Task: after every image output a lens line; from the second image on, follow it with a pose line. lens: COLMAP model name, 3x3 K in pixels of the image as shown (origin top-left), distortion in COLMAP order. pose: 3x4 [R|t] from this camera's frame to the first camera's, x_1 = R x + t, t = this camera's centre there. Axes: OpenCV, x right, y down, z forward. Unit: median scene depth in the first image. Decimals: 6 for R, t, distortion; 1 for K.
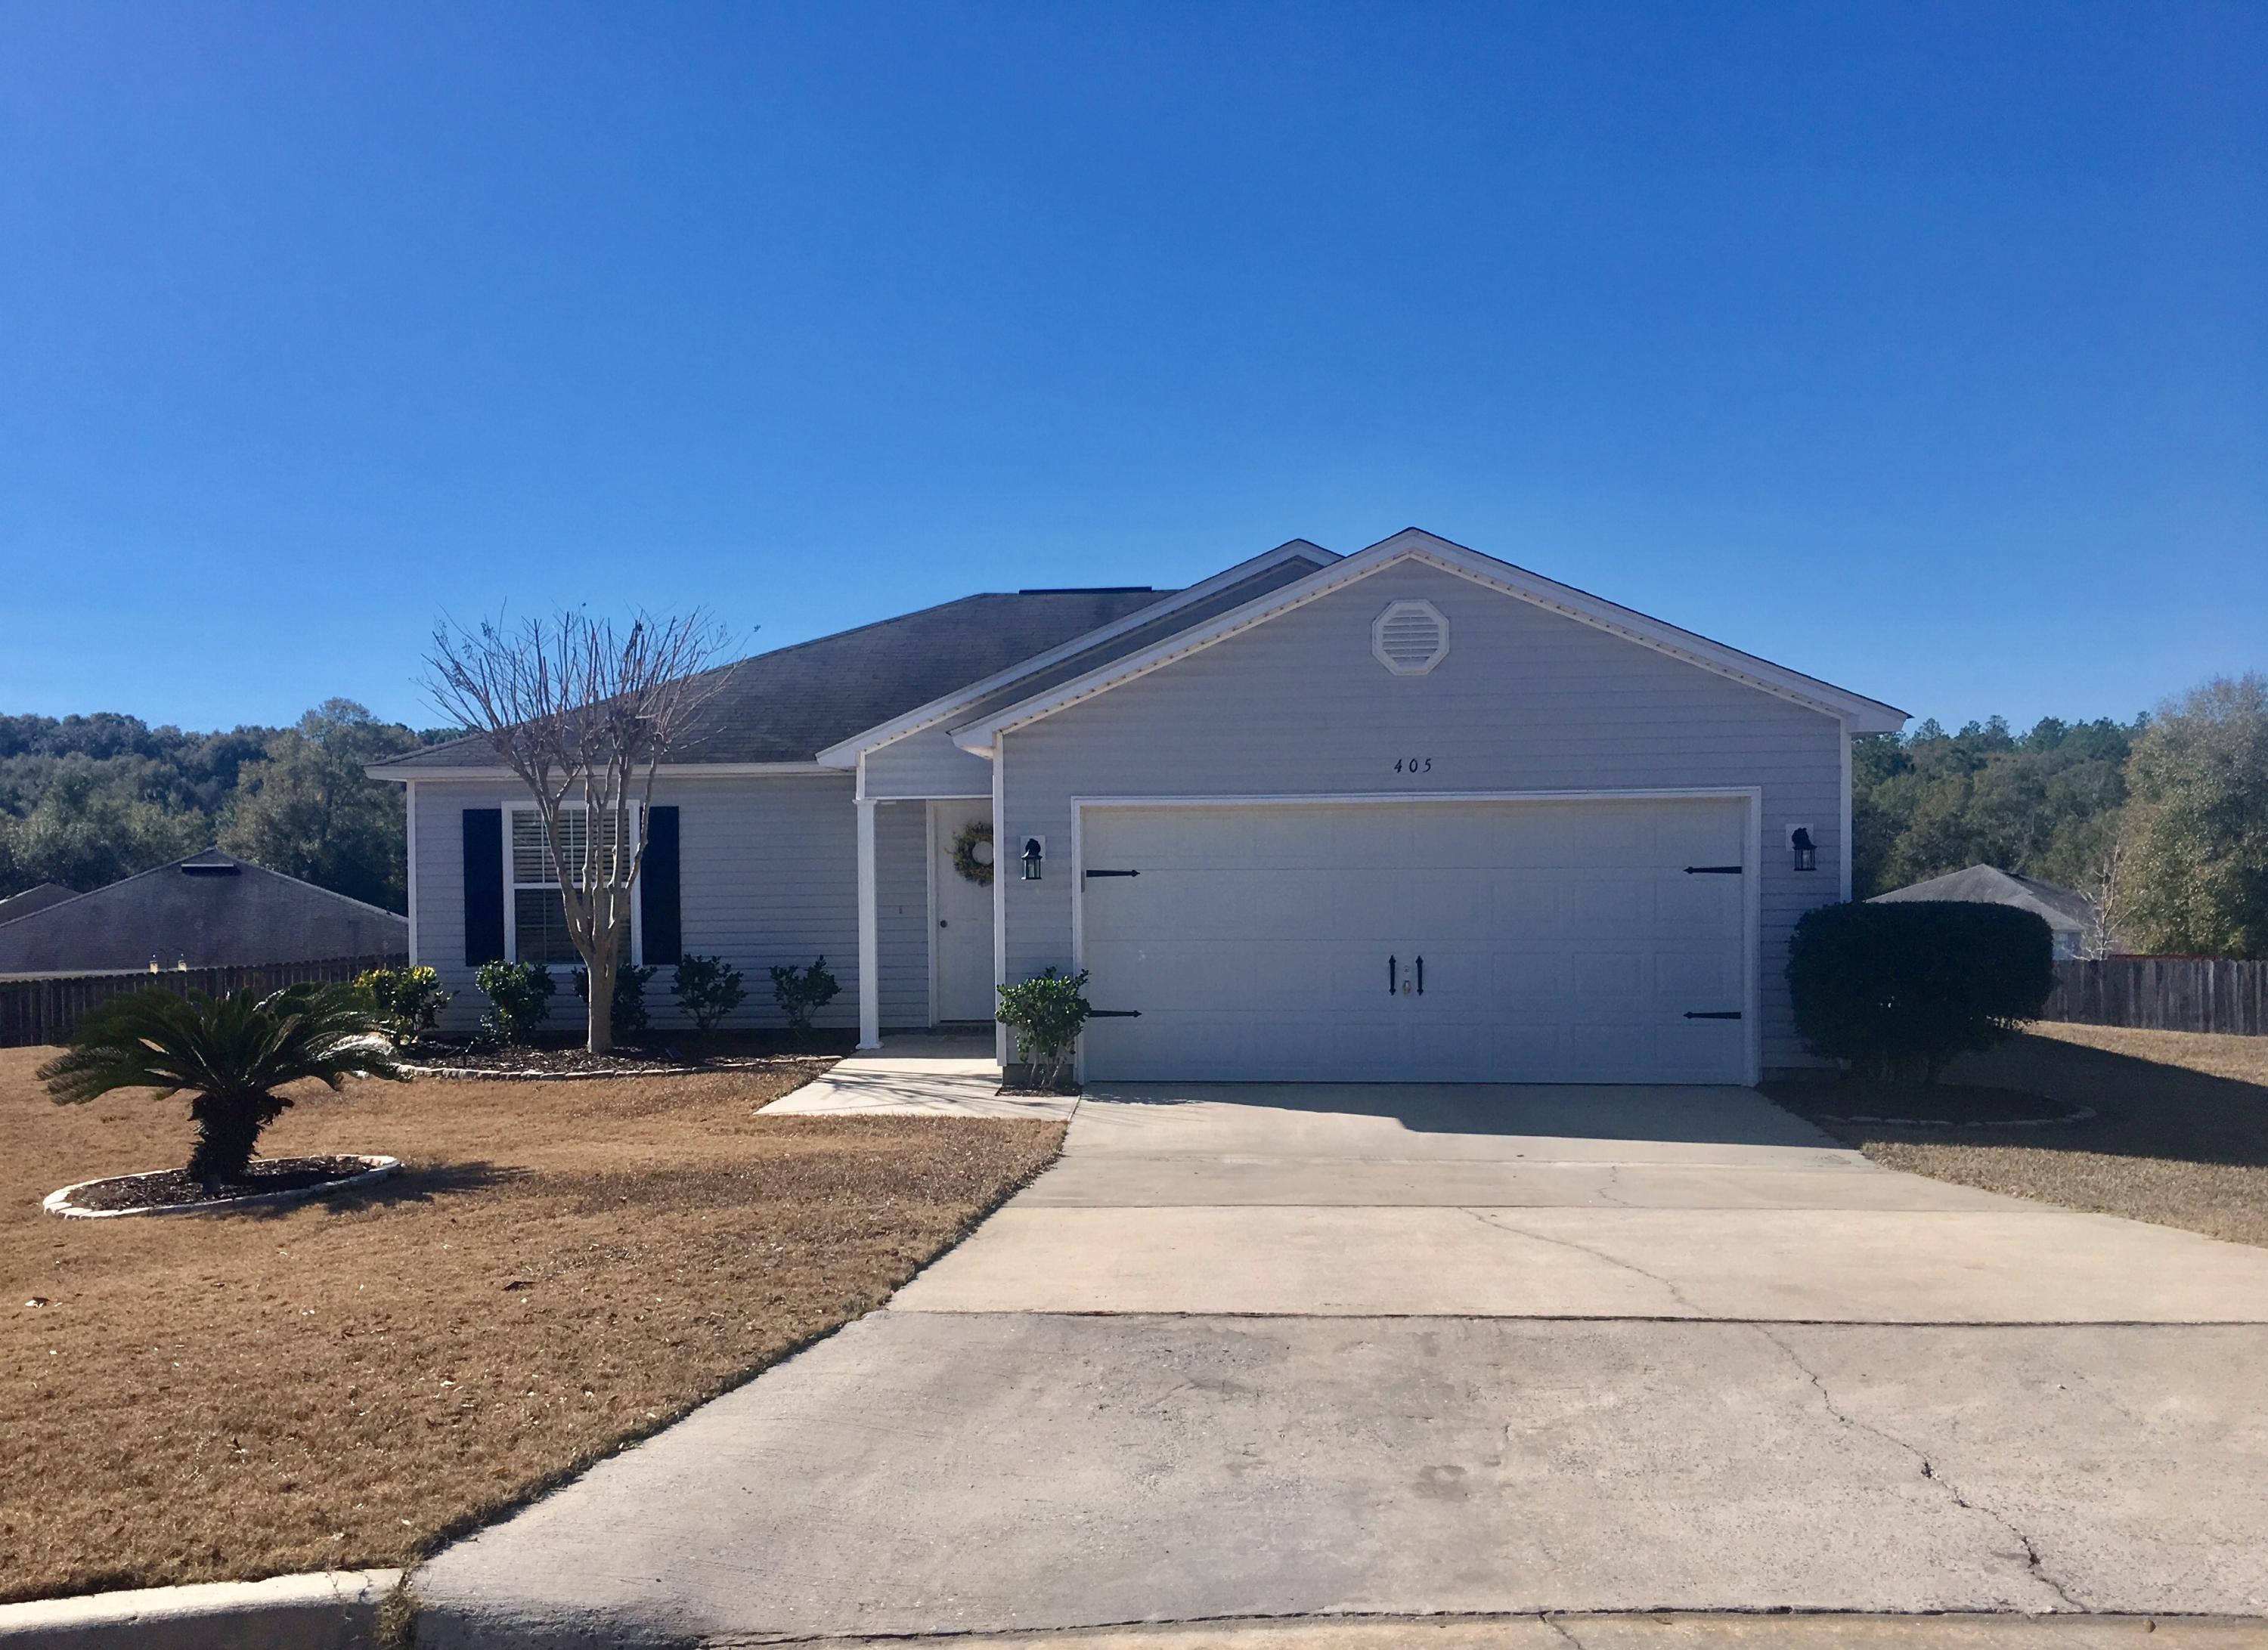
lens RADIAL K [[2017.0, 0, 1053.5], [0, 2017.0, 860.6], [0, 0, 1]] dist [0.091415, -0.125733]
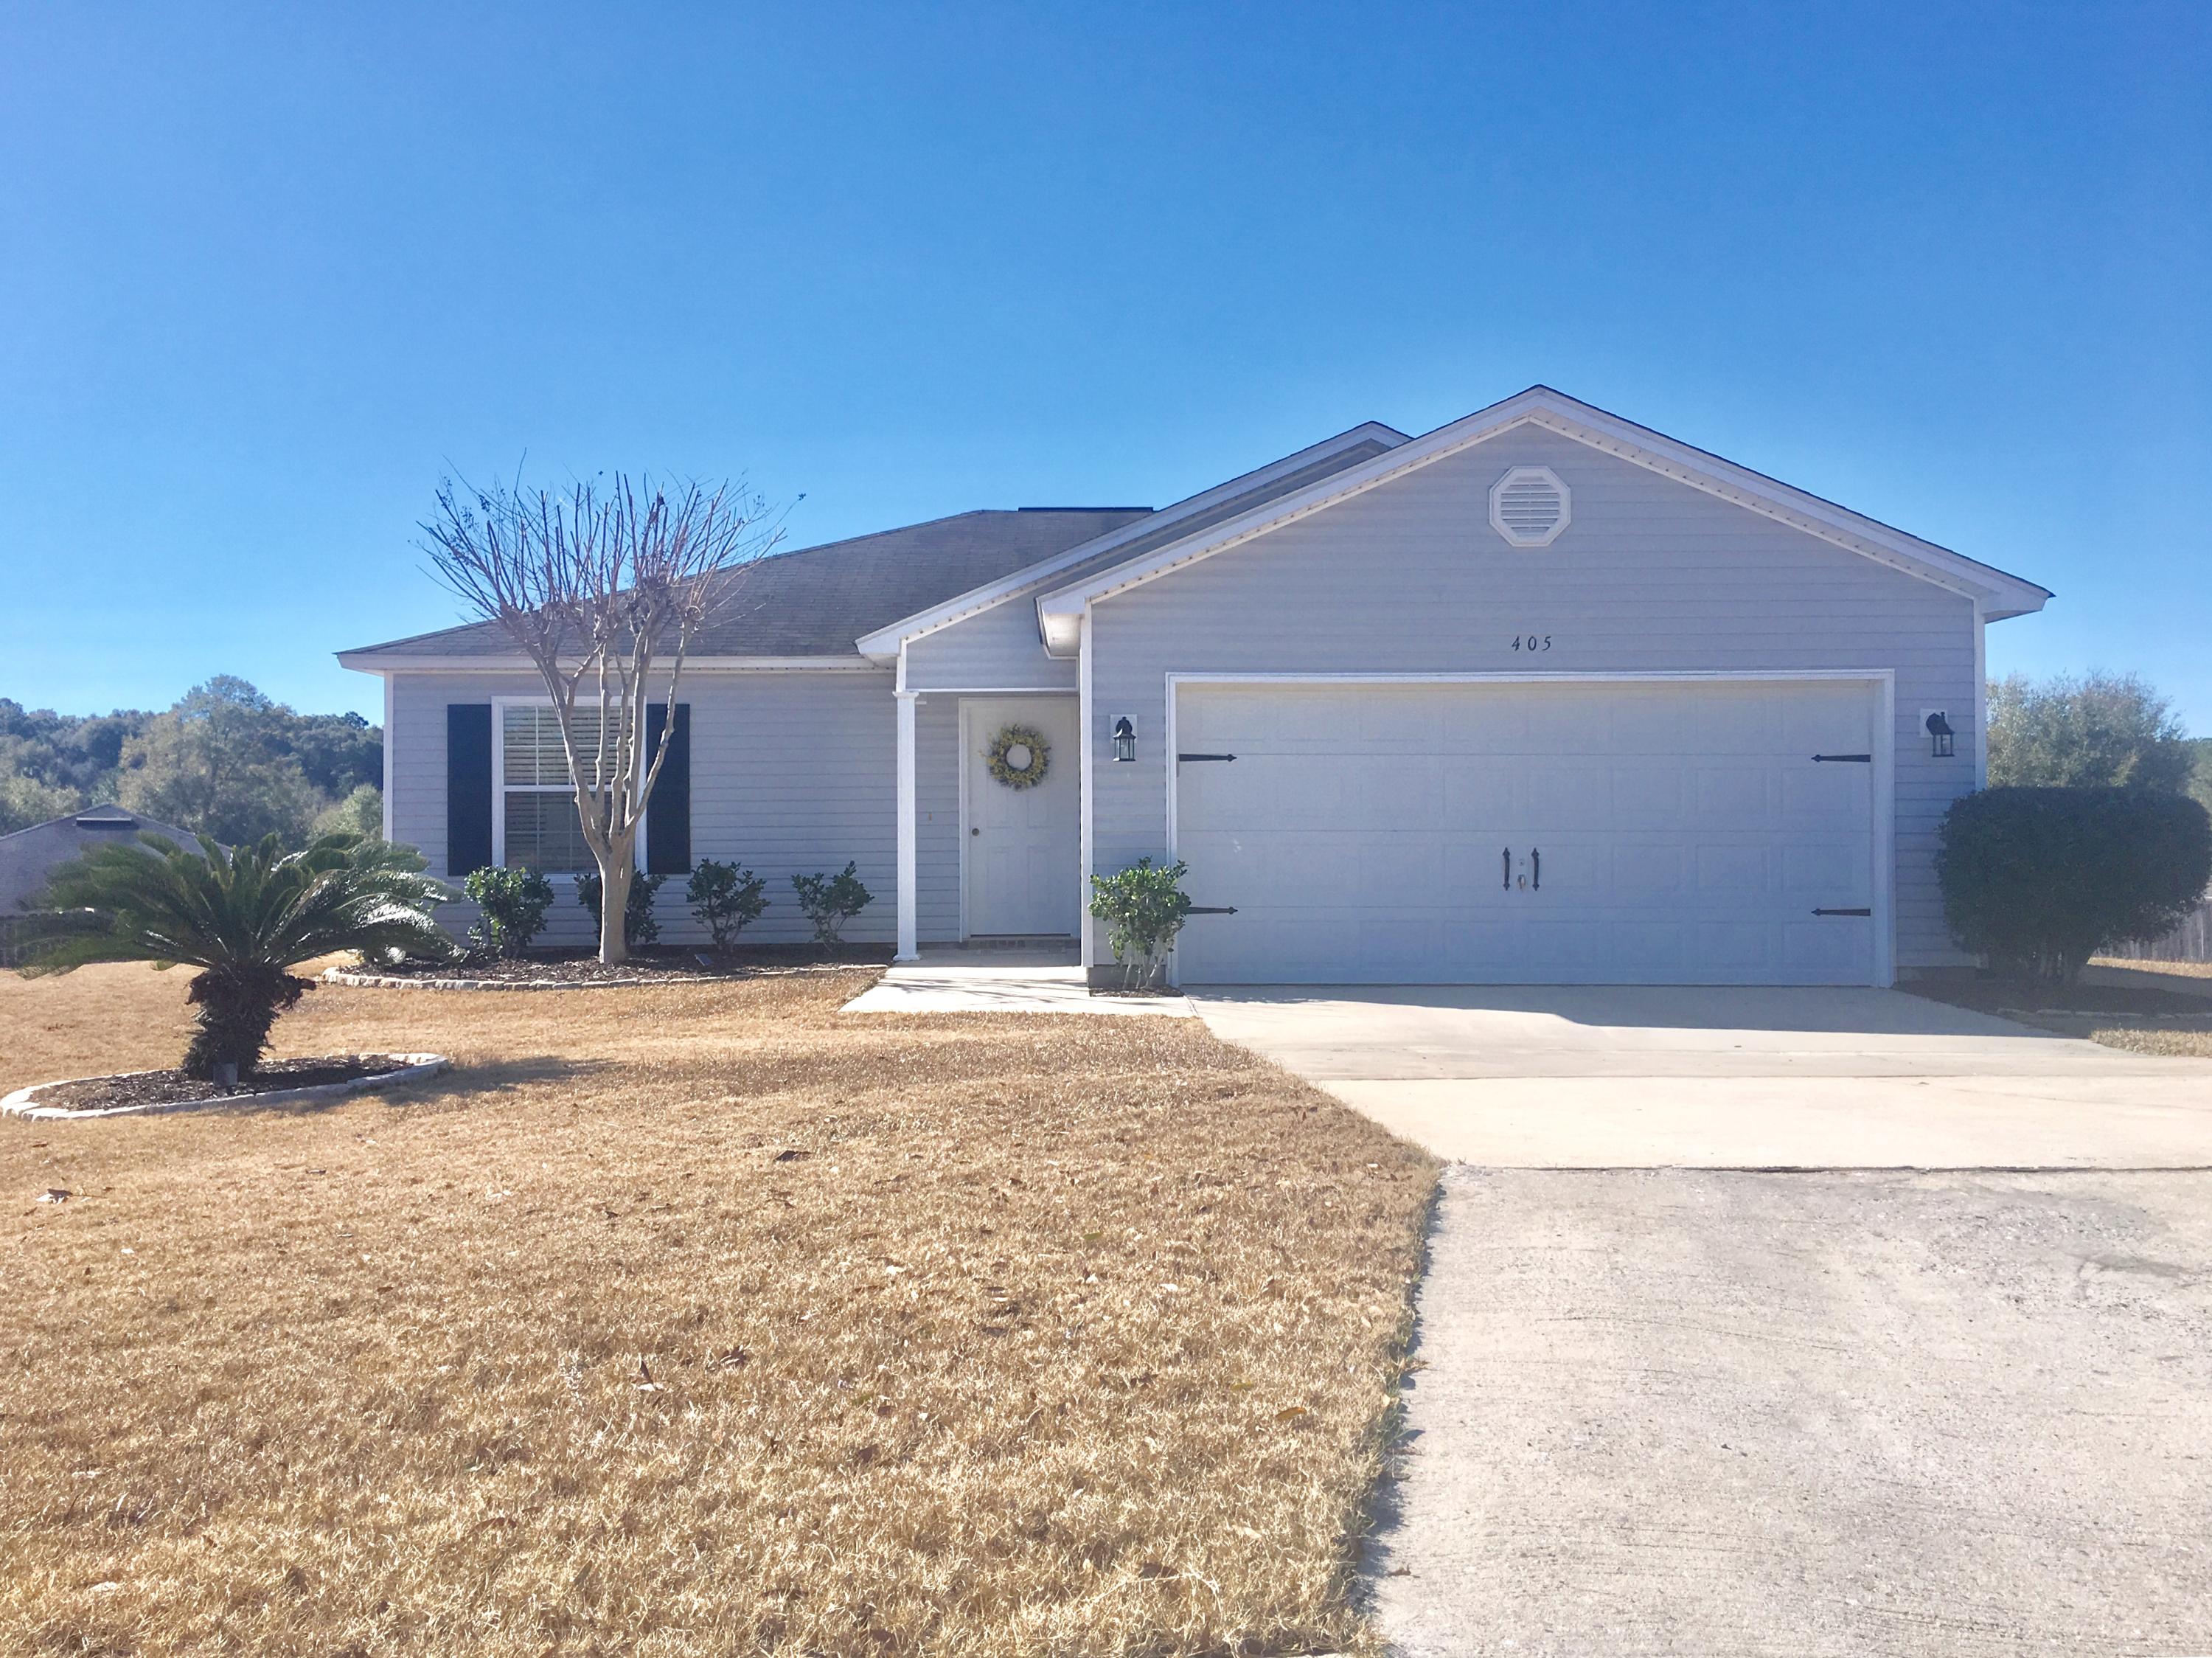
lens RADIAL K [[1861.5, 0, 1108.1], [0, 1861.5, 781.9], [0, 0, 1]] dist [0.113456, -0.174787]
pose [[0.994584, 0.009919, 0.103459, -0.091936], [-0.006348, 0.999375, -0.034783, 0.041949], [-0.103740, 0.033938, 0.994025, 0.140889]]
